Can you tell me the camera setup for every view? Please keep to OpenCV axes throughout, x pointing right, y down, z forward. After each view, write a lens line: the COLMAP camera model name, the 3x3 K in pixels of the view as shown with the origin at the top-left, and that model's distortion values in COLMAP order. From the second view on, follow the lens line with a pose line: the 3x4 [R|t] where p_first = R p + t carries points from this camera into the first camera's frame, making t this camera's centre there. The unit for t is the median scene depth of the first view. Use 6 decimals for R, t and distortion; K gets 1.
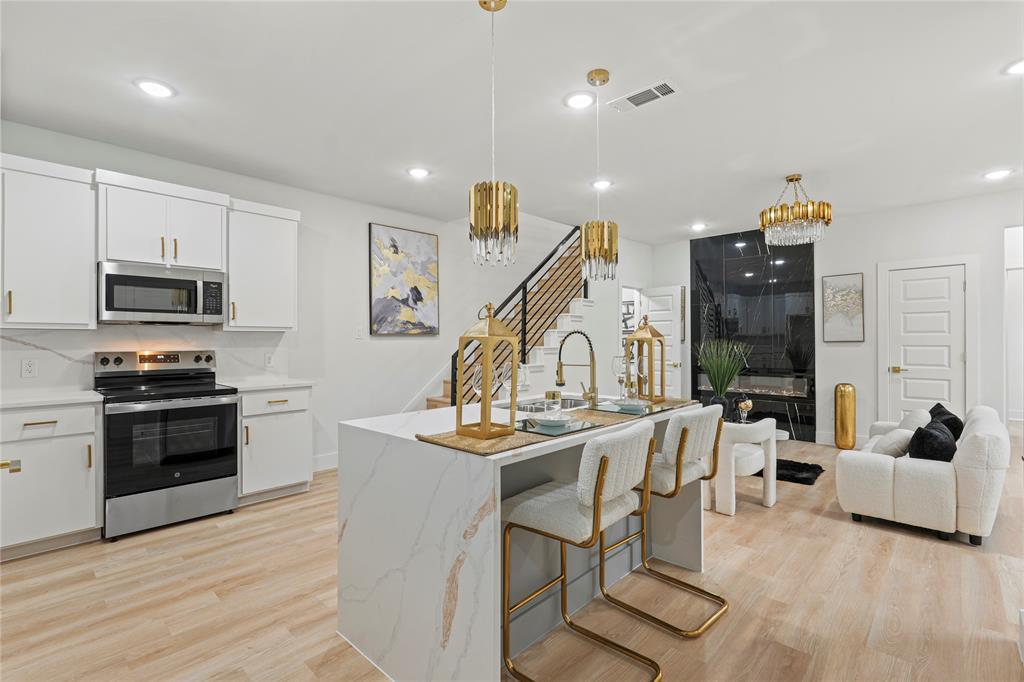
lens RADIAL K [[468.2, 0, 501.9], [0, 468.2, 339.7], [0, 0, 1]] dist [-0.000785, -0.000116]
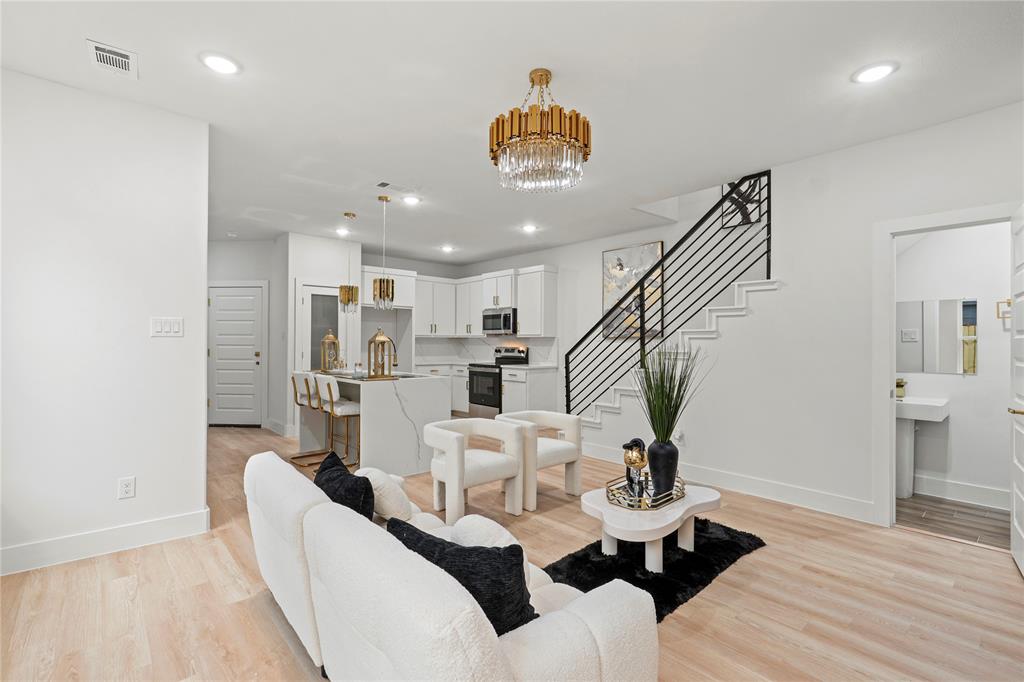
lens RADIAL K [[468.2, 0, 501.9], [0, 468.2, 339.7], [0, 0, 1]] dist [-0.000785, -0.000116]
pose [[-0.091798, -0.005053, -0.995765, 1.067283], [-0.004884, 0.999977, -0.004624, -0.000032], [0.995766, 0.004439, -0.091821, 0.874791]]
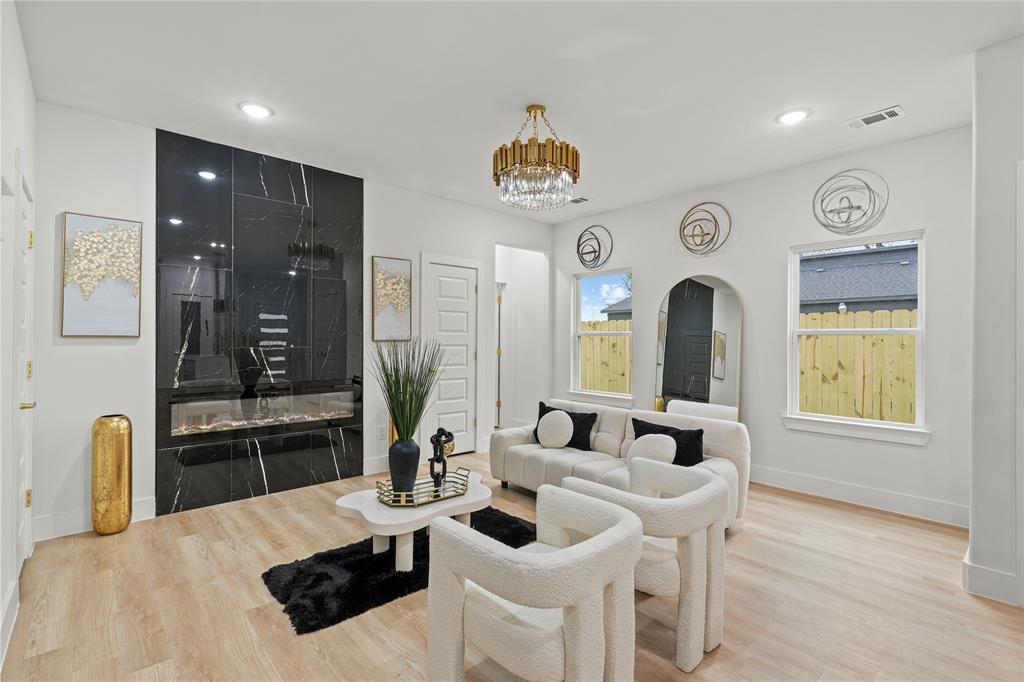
lens RADIAL K [[468.2, 0, 501.9], [0, 468.2, 339.7], [0, 0, 1]] dist [-0.000785, -0.000116]
pose [[0.080208, 0.002658, 0.996775, -0.070690], [-0.004022, 0.999989, -0.002342, 0.003689], [-0.996770, -0.003822, 0.080218, 0.860269]]
